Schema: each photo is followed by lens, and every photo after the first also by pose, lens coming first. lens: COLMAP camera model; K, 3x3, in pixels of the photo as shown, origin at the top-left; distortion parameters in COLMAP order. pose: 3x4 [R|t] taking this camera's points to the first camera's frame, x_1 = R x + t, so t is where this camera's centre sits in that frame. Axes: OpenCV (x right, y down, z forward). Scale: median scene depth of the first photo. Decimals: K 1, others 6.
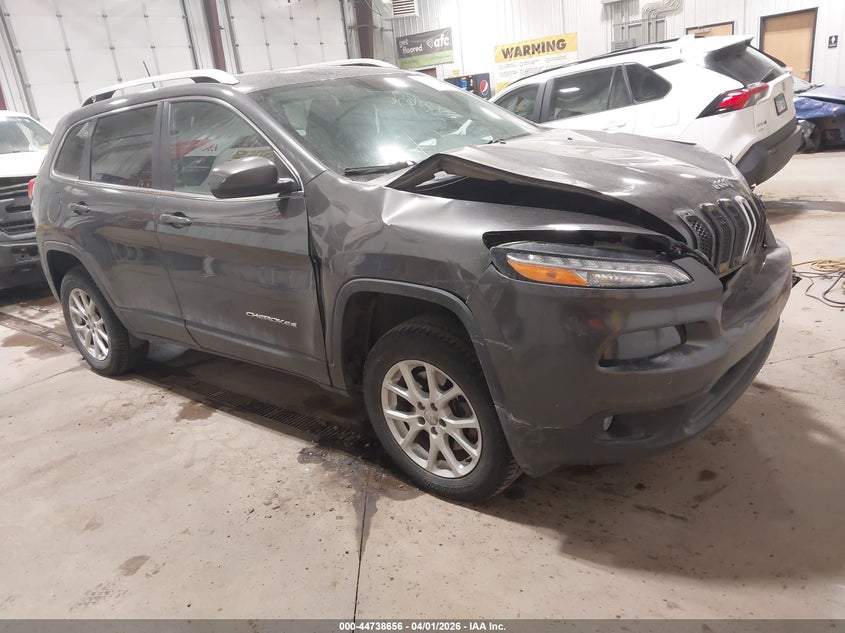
lens RADIAL K [[668.6, 0, 407.0], [0, 668.6, 324.0], [0, 0, 1]] dist [0.002157, 0.002262]
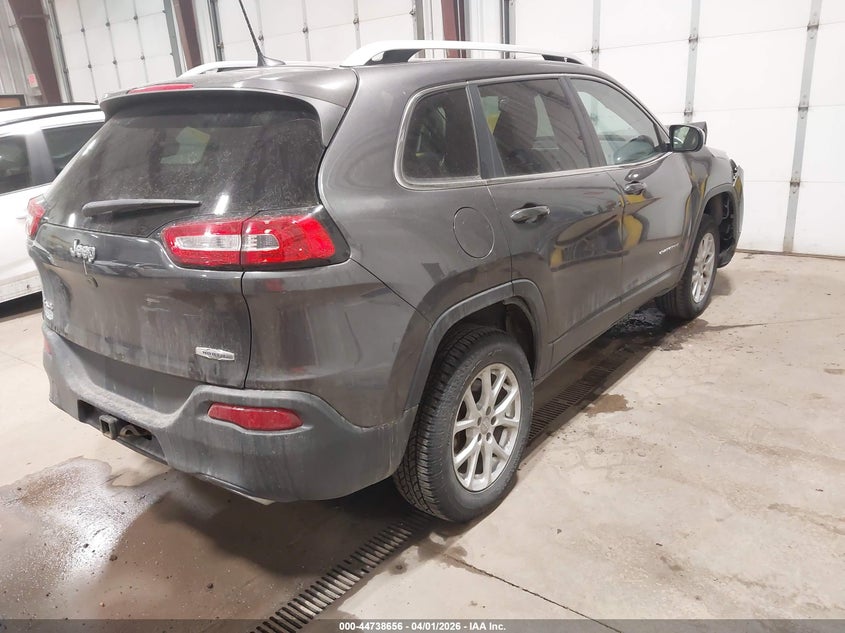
lens RADIAL K [[668.6, 0, 407.0], [0, 668.6, 324.0], [0, 0, 1]] dist [0.002157, 0.002262]
pose [[-0.033456, -0.188421, 0.981518, -1.352013], [0.385939, 0.903457, 0.186590, -0.286724], [-0.921917, 0.385049, 0.042493, 1.314549]]
